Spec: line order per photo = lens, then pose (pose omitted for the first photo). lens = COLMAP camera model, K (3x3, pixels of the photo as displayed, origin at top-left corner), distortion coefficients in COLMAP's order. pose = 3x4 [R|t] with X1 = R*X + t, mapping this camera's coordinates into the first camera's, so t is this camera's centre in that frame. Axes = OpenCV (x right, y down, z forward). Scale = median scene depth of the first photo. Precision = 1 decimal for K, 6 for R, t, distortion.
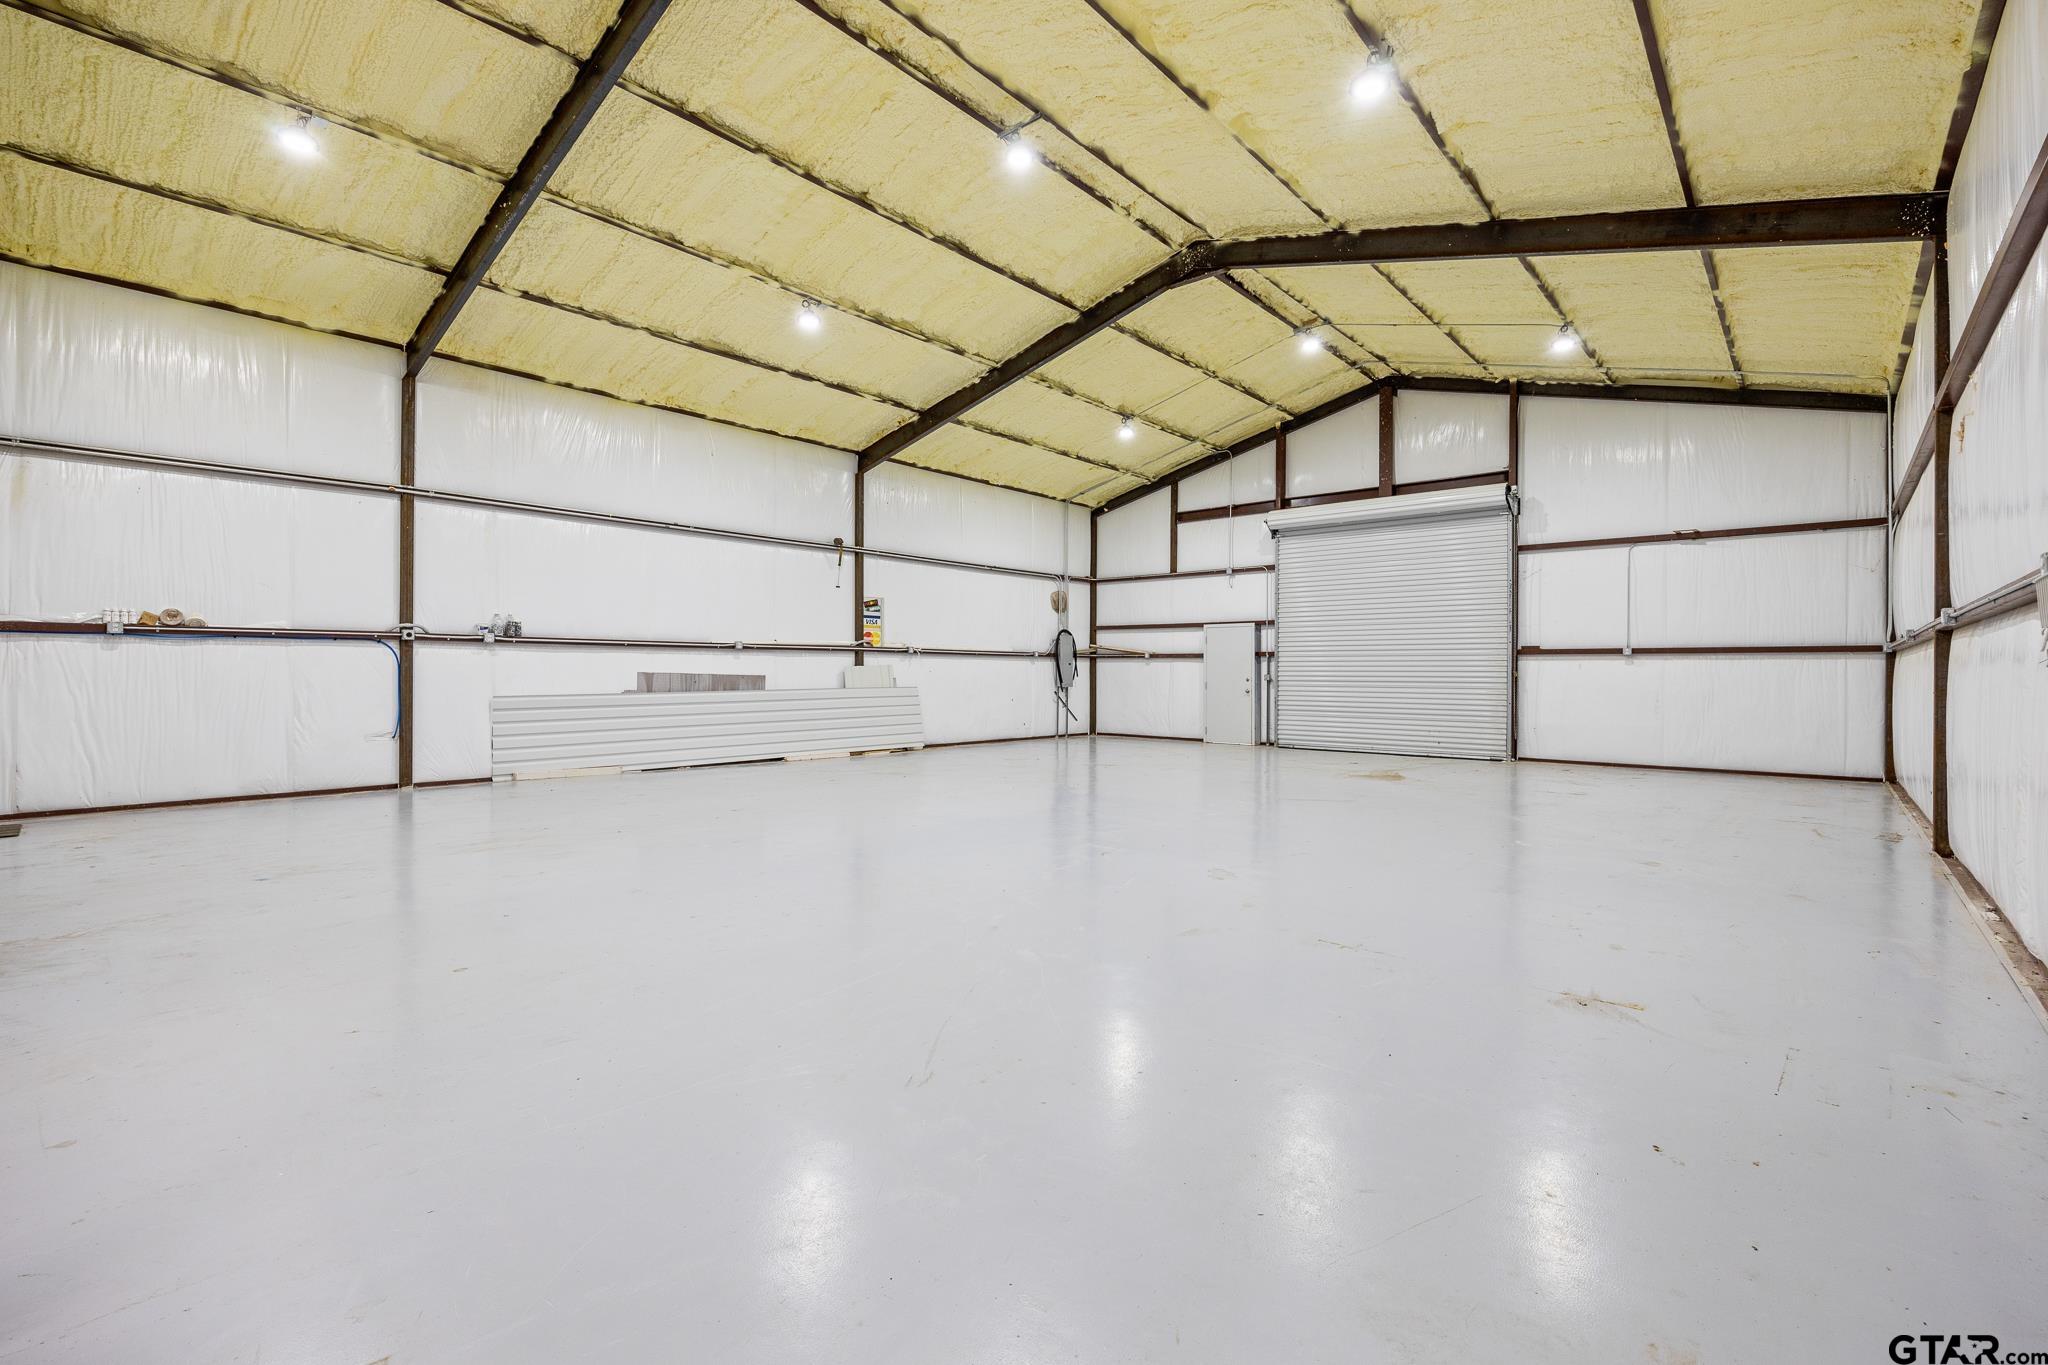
lens RADIAL K [[925.1, 0, 1027.9], [0, 925.1, 676.5], [0, 0, 1]] dist [-0.000591, 0.000365]
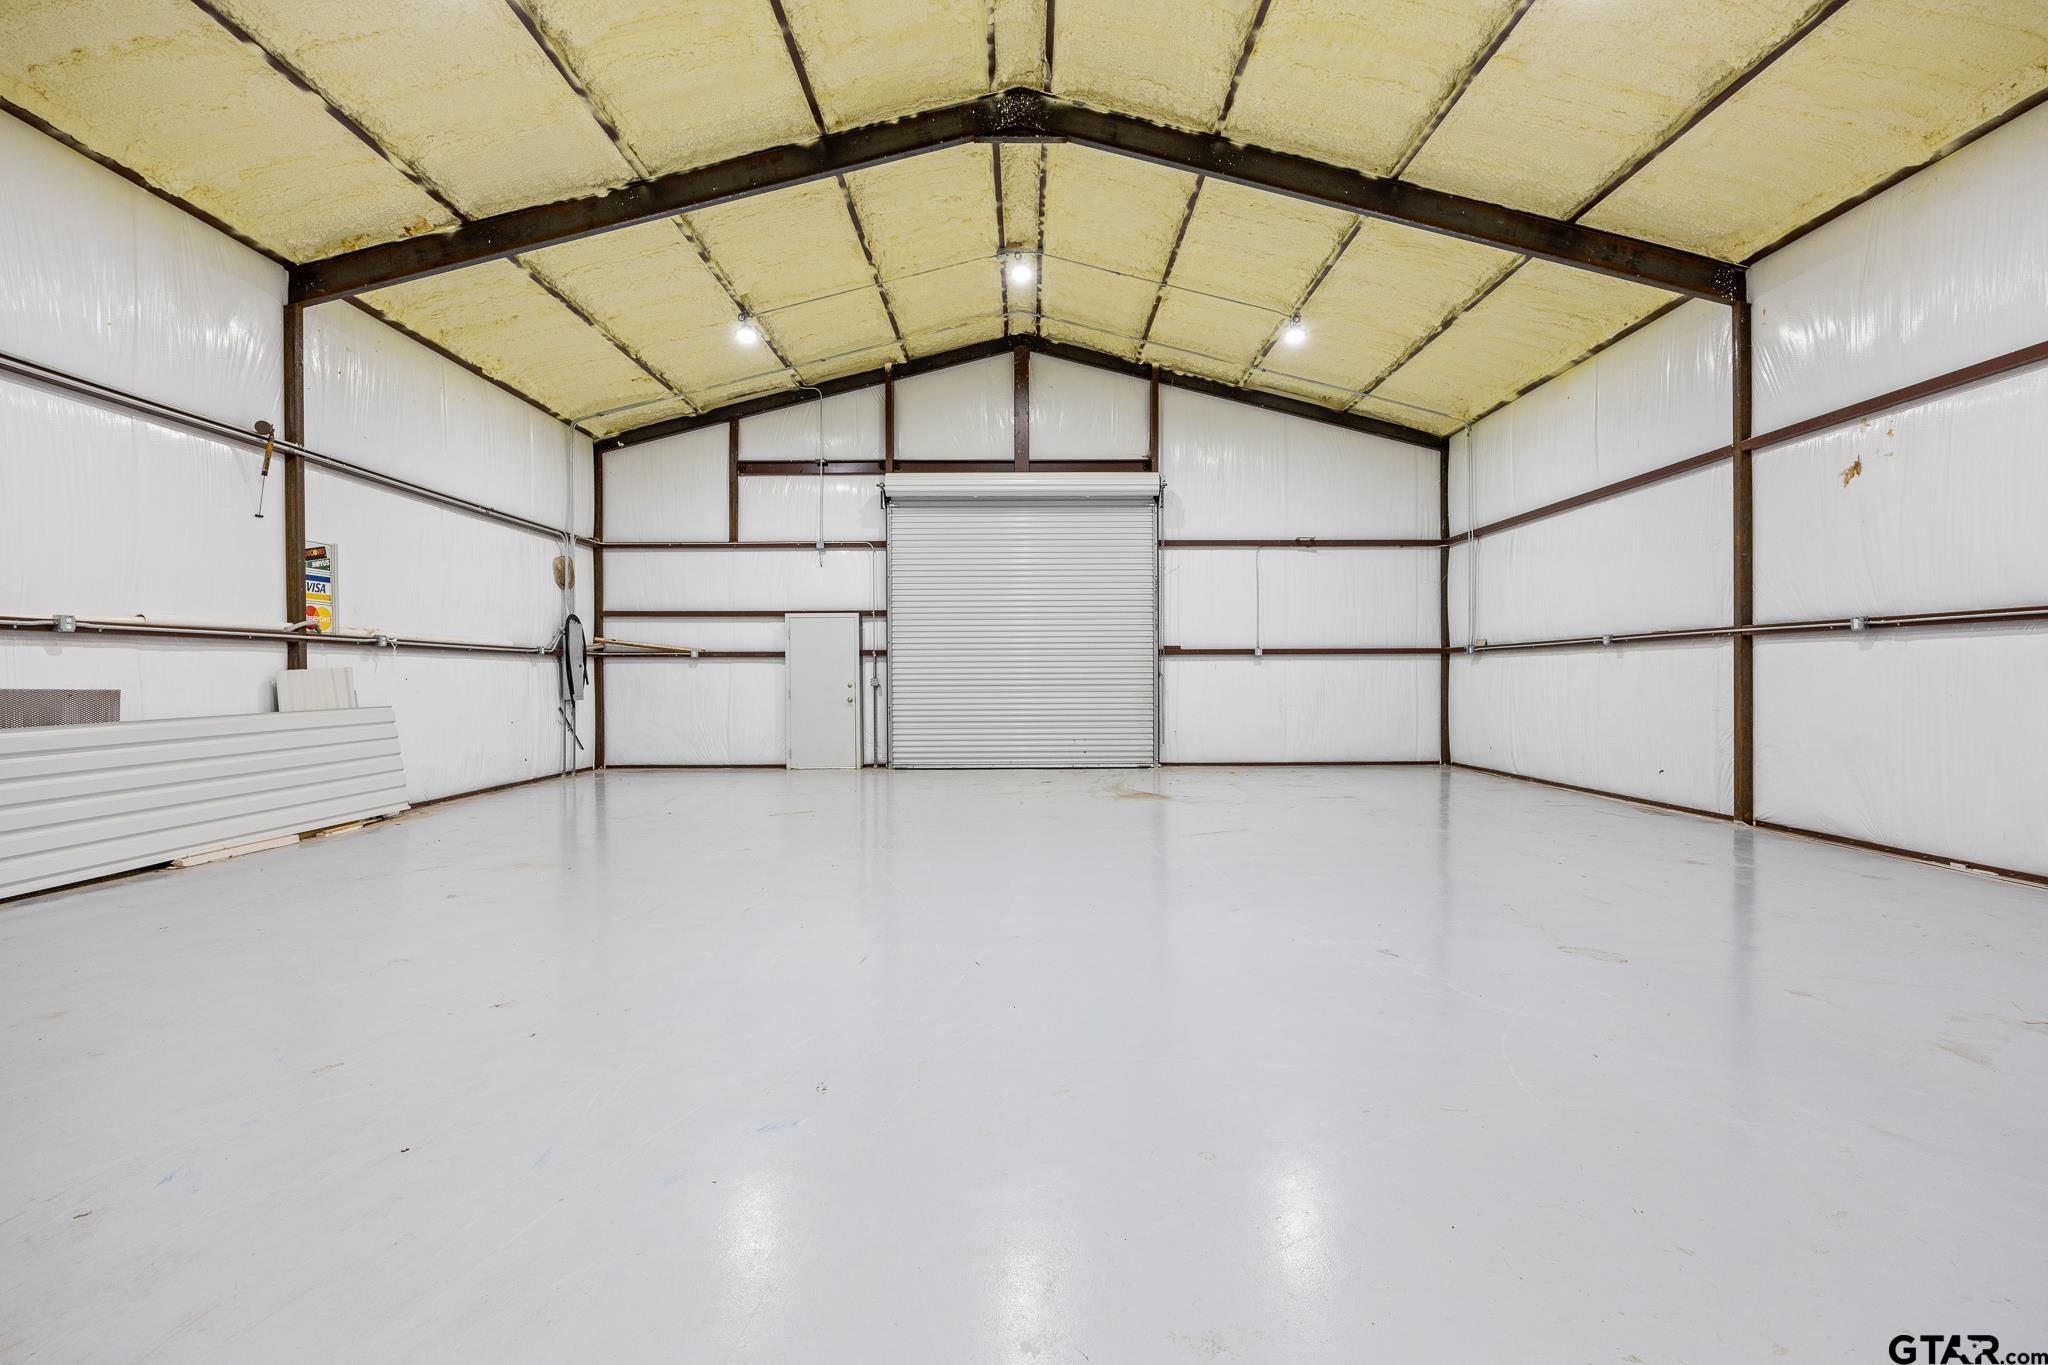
lens RADIAL K [[1034.3, 0, 1024.0], [0, 1034.3, 682.5], [0, 0, 1]] dist [-0.003249, 0.000689]
pose [[0.745583, -0.012325, 0.666299, -0.262173], [0.011337, 0.999919, 0.005810, -0.002730], [-0.666316, 0.003222, 0.745662, 0.277025]]
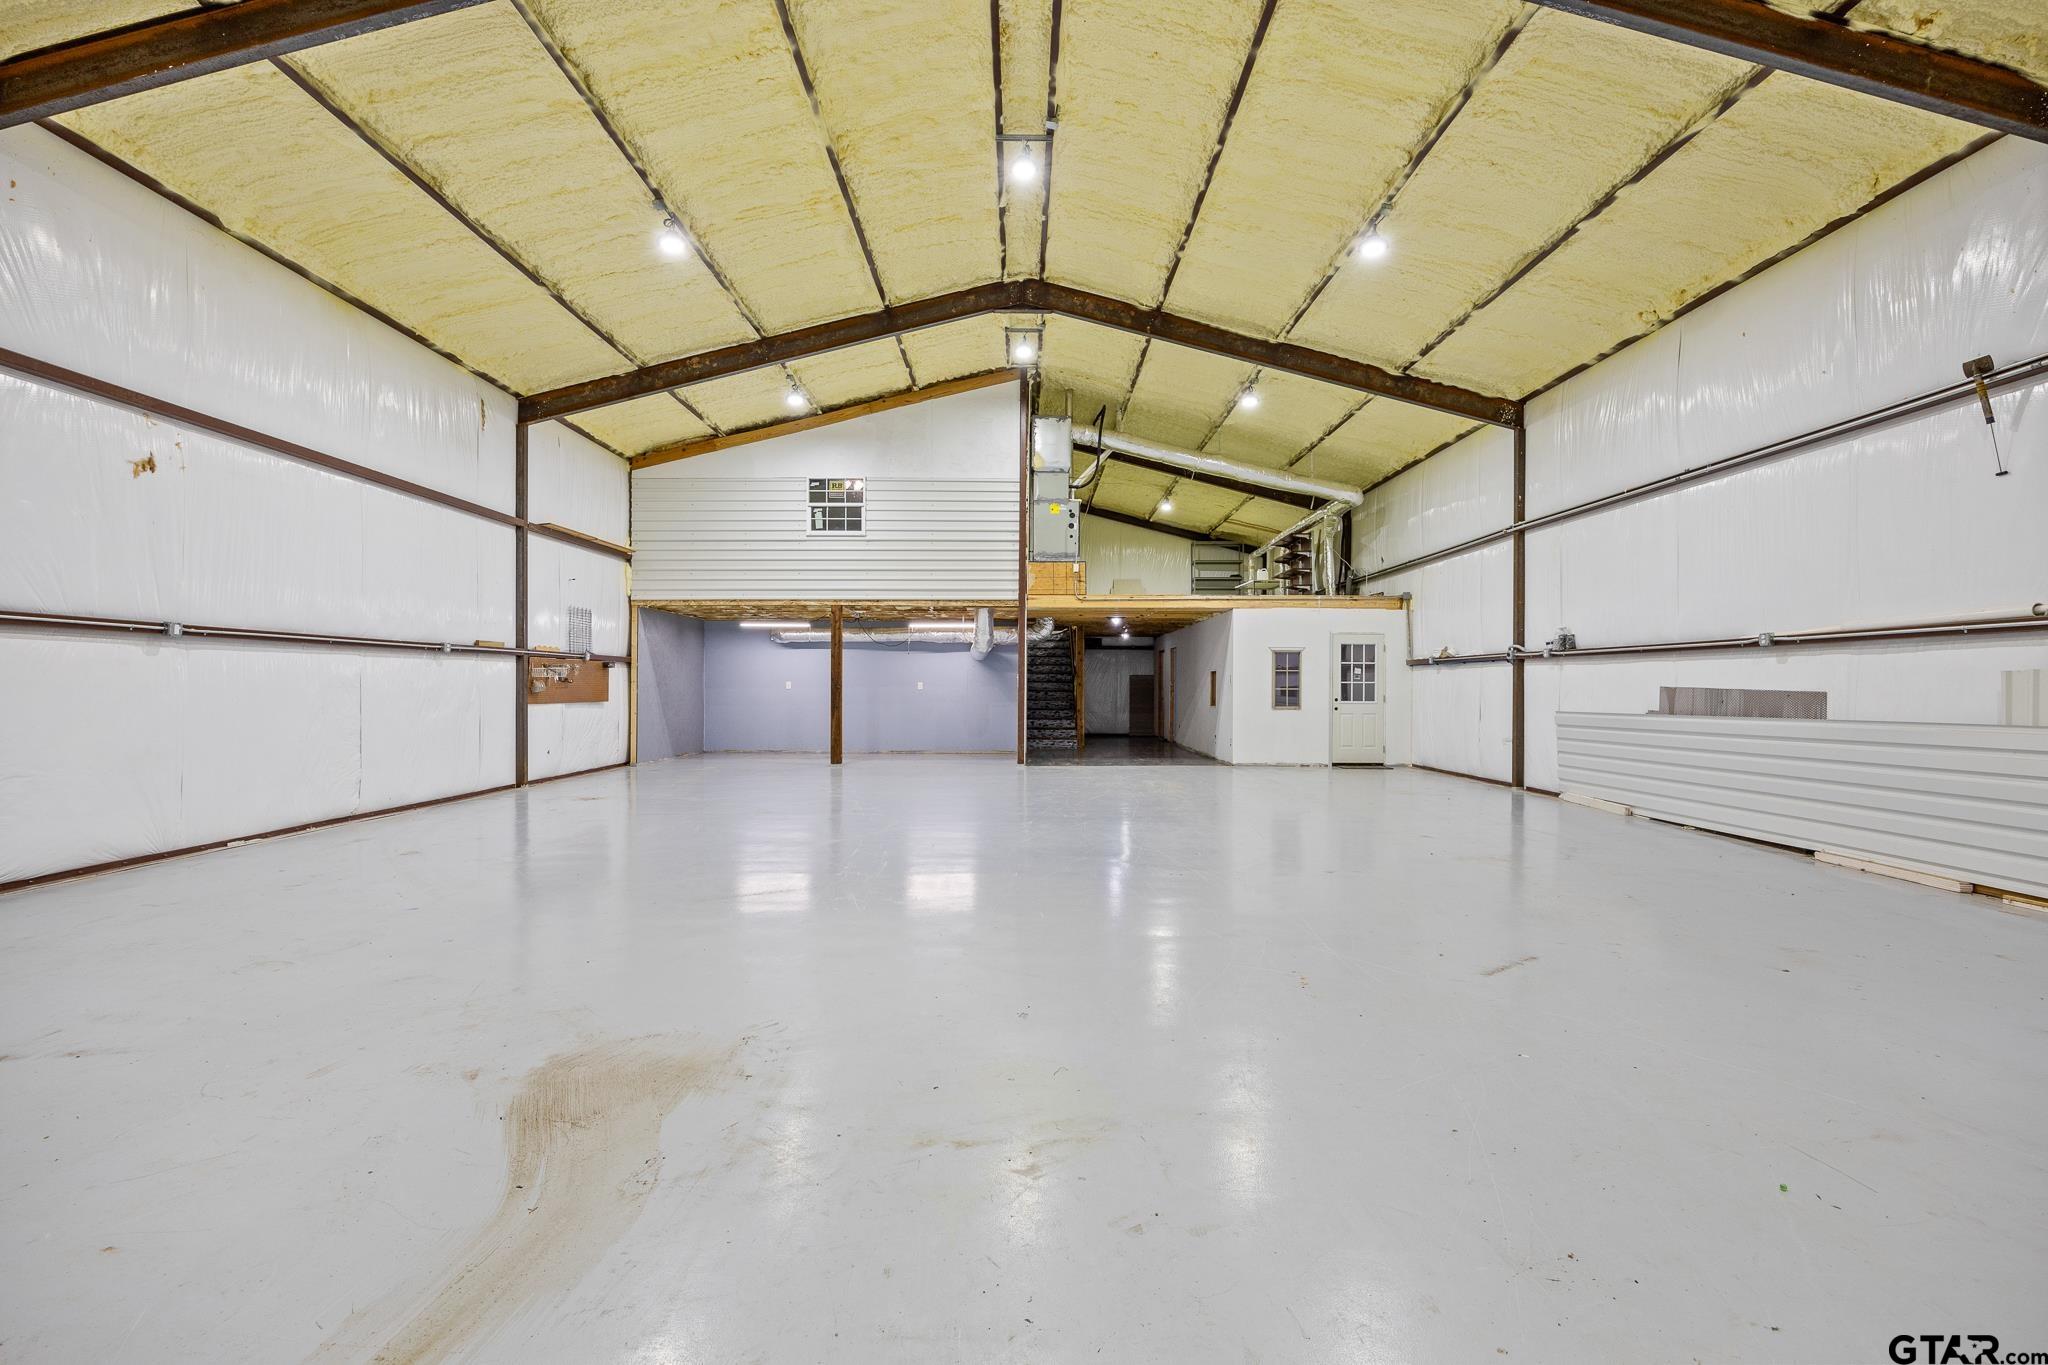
lens RADIAL K [[925.1, 0, 1027.9], [0, 925.1, 676.5], [0, 0, 1]] dist [-0.000591, 0.000365]
pose [[-0.745806, -0.013157, -0.666033, 0.366333], [-0.009127, 0.999913, -0.009533, -0.000838], [0.666100, -0.001031, -0.745862, 0.983217]]
